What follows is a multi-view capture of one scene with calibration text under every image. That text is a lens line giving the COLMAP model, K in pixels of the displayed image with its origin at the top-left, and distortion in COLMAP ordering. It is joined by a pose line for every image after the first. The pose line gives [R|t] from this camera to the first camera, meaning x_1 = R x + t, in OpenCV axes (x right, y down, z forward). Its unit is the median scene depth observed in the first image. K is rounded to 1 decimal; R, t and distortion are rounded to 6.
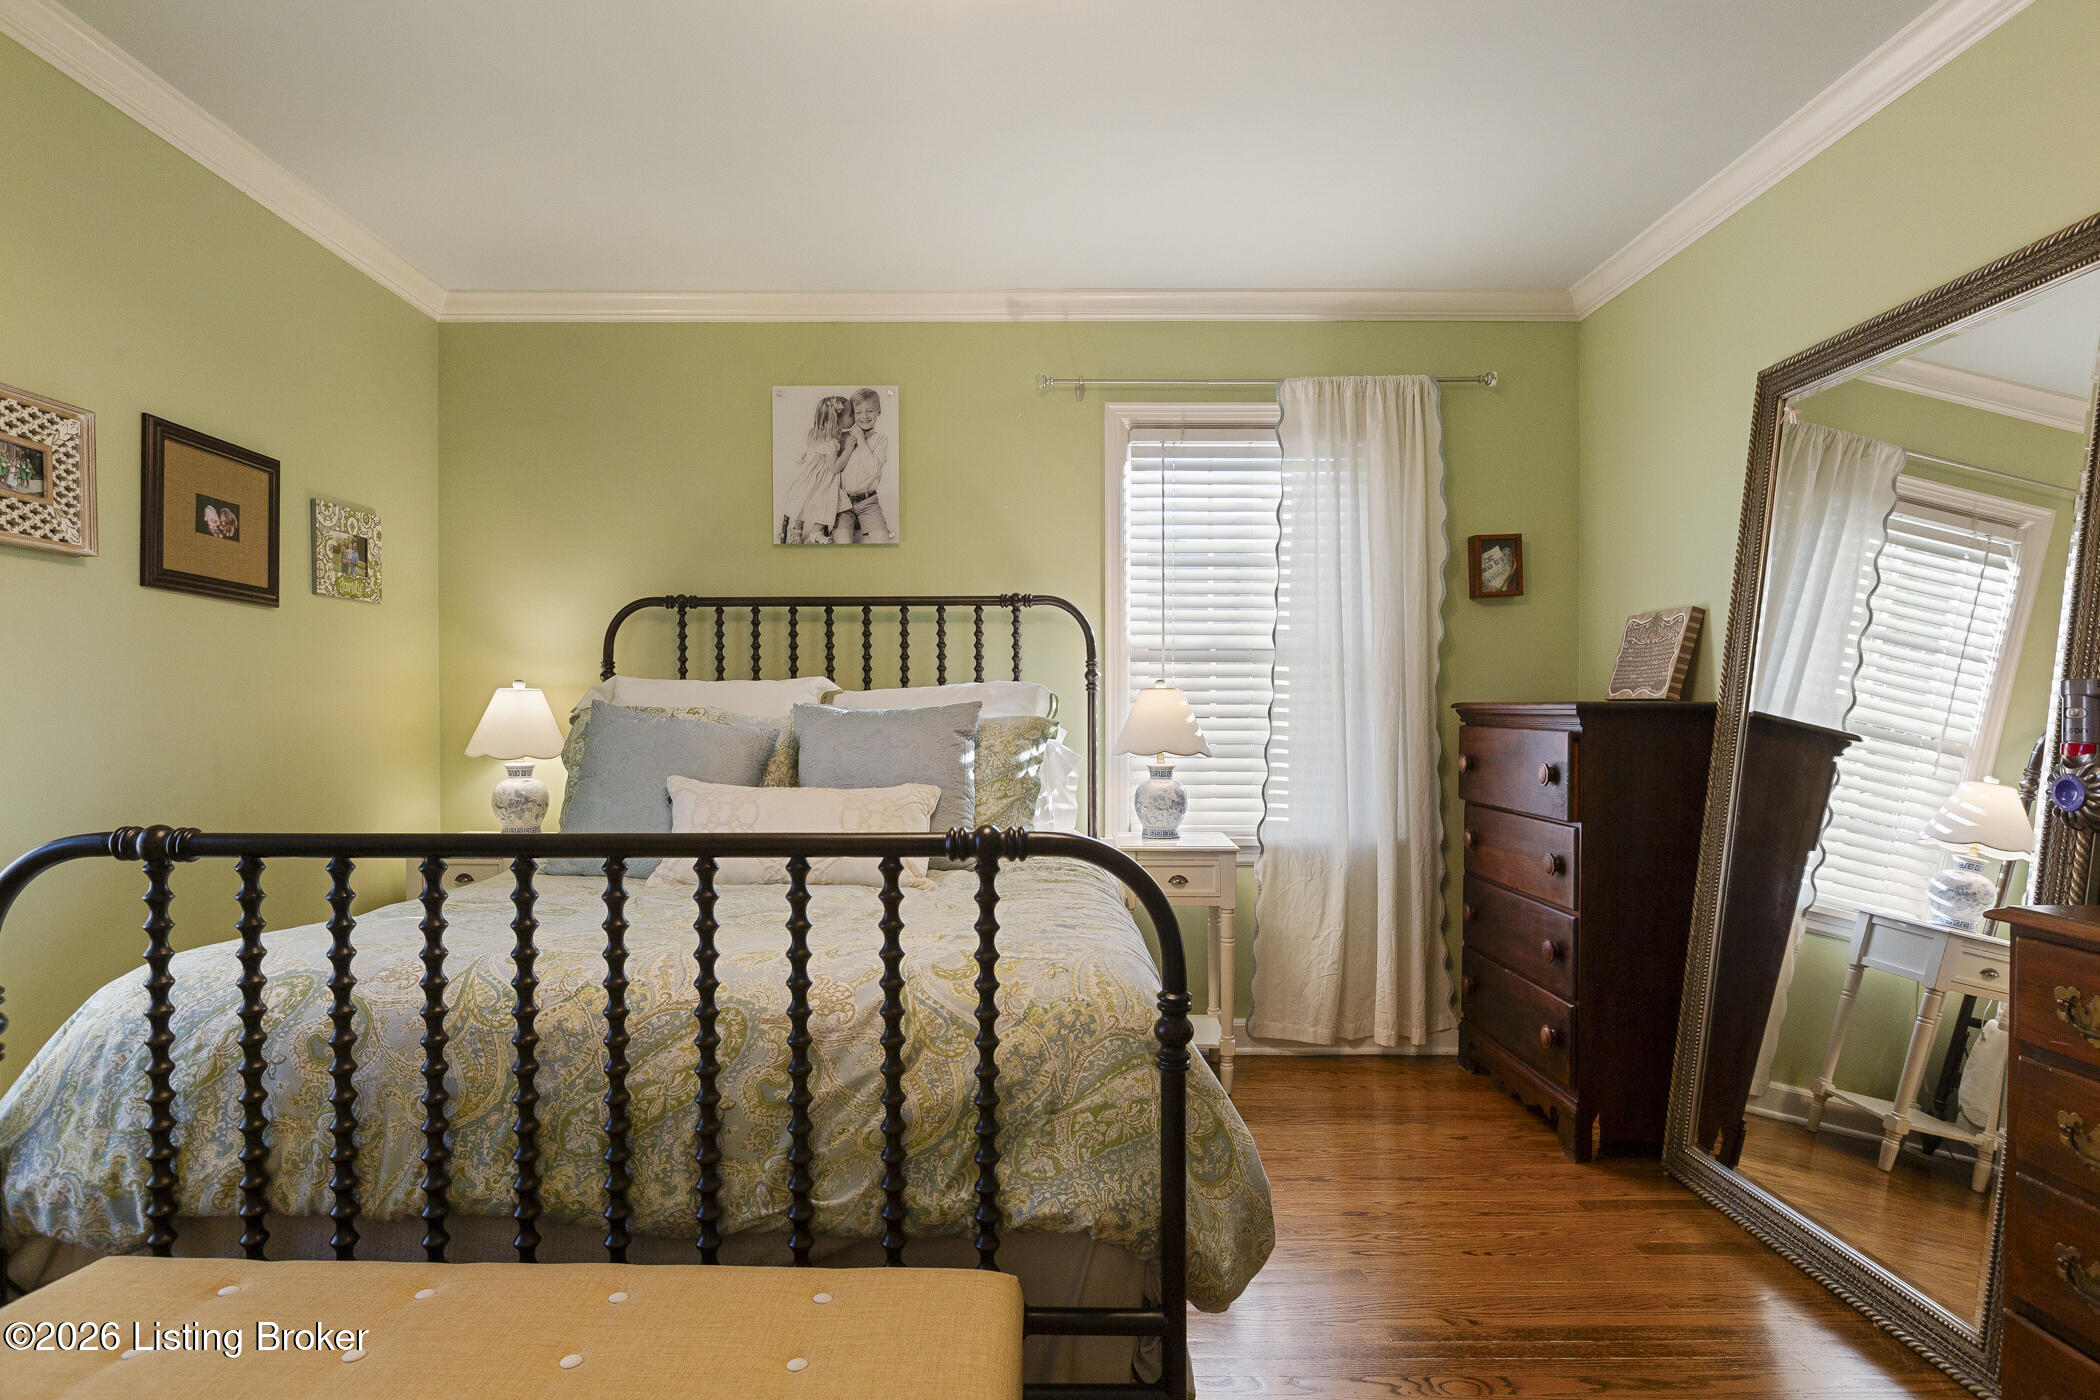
lens RADIAL K [[1129.3, 0, 1044.0], [0, 1129.3, 734.6], [0, 0, 1]] dist [-0.001220, -0.000782]
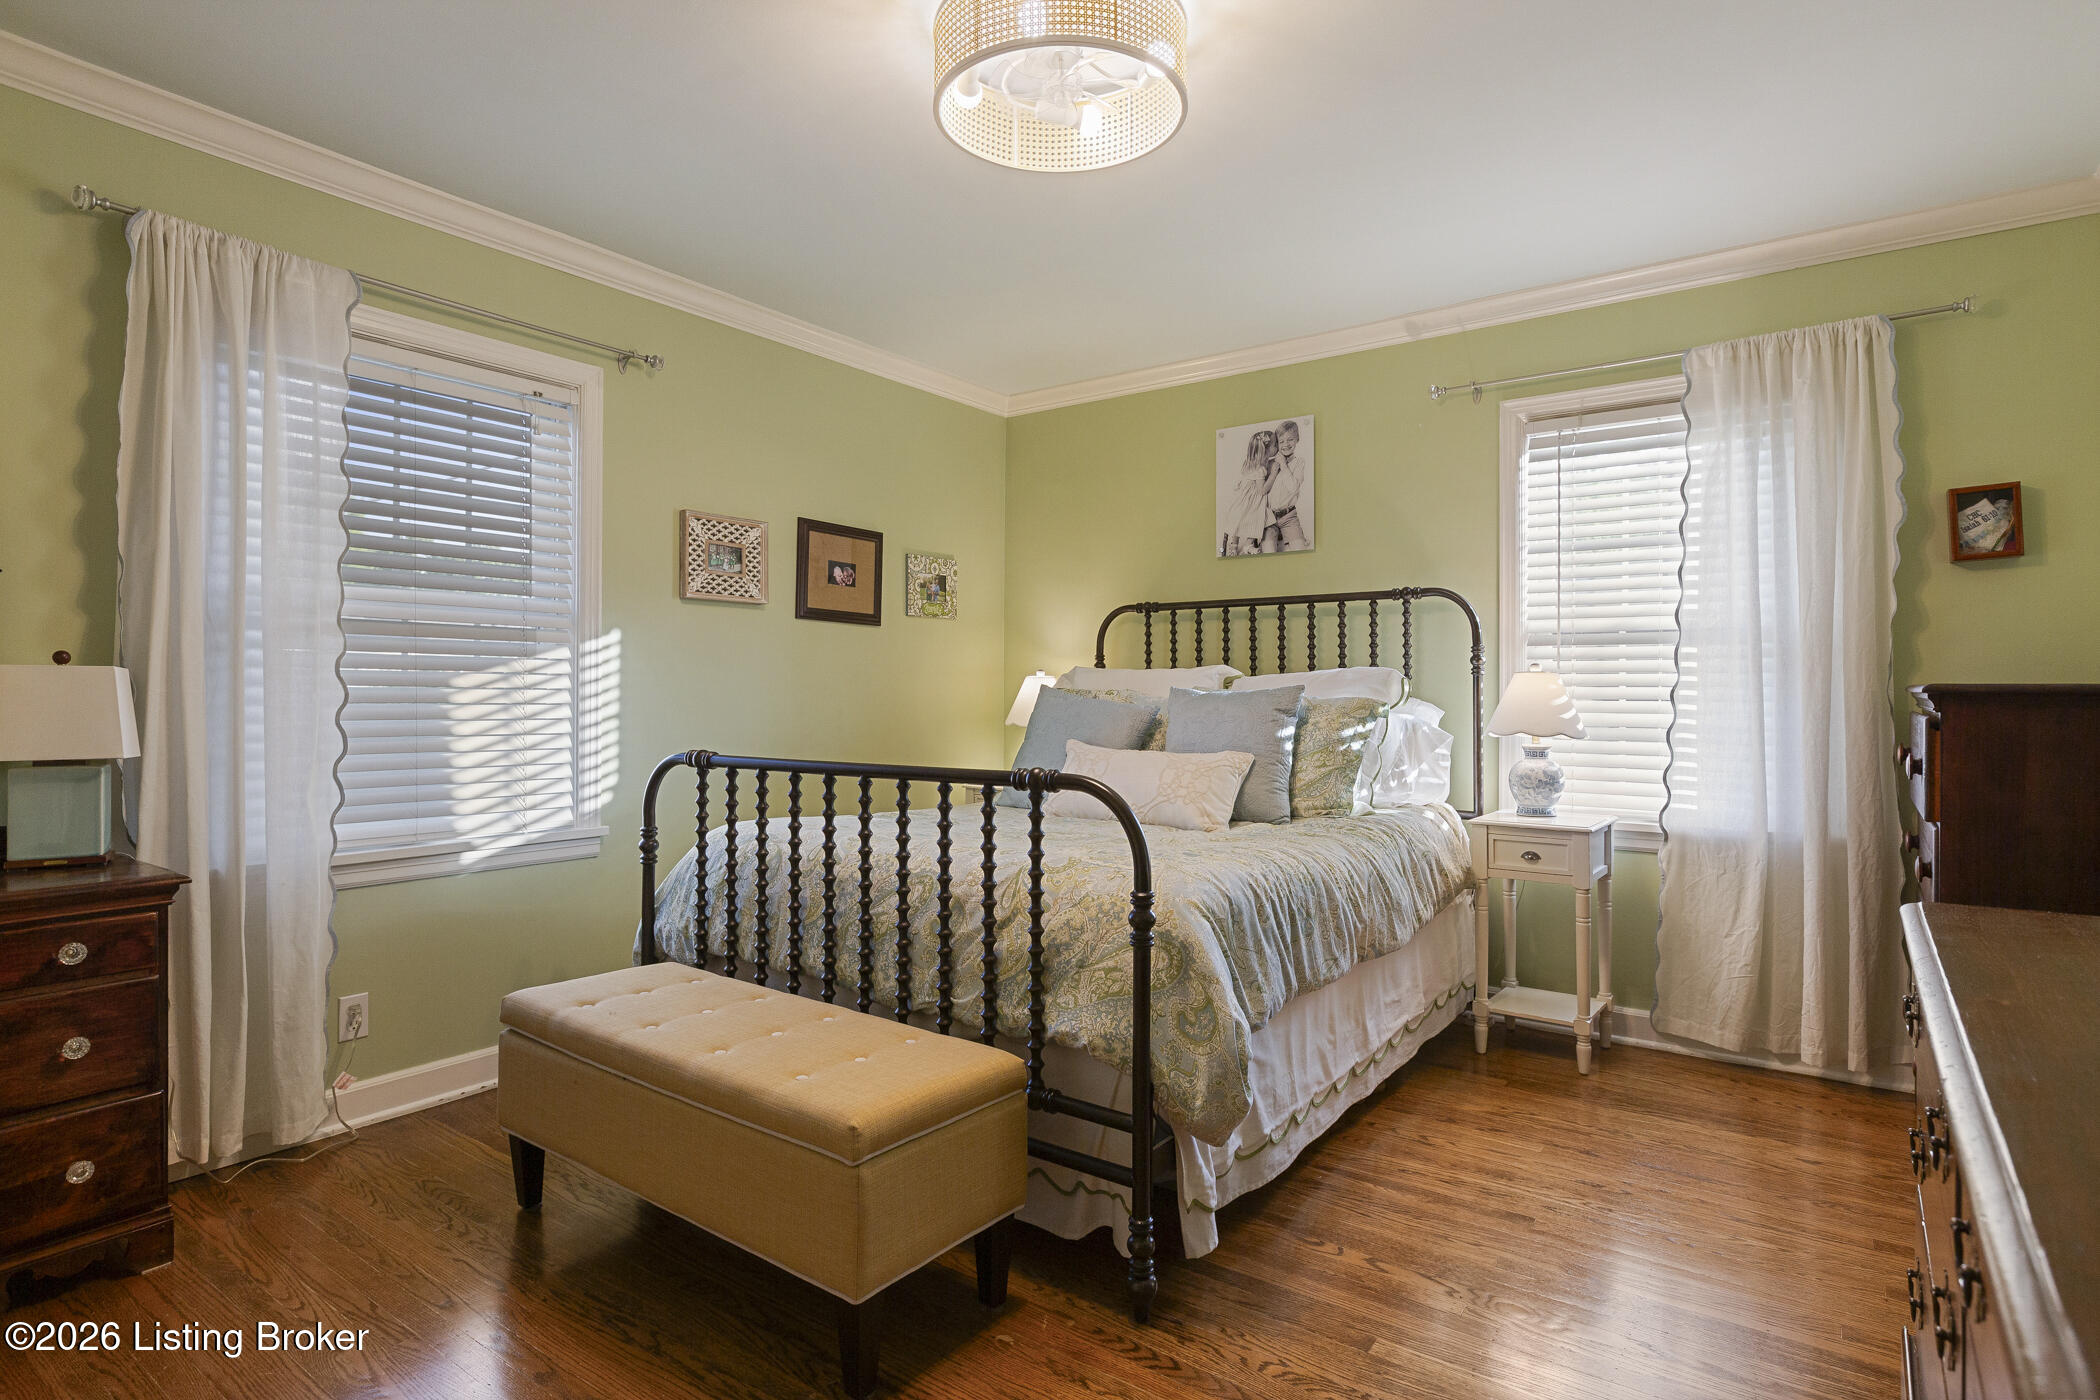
lens RADIAL K [[1091.5, 0, 1050.0], [0, 1091.5, 700.0], [0, 0, 1]] dist [0.002060, 0.000567]
pose [[0.805920, 0.006941, -0.591984, 0.327968], [-0.015076, 0.999848, -0.008801, 0.000481], [0.591833, 0.016017, 0.805902, -0.069192]]
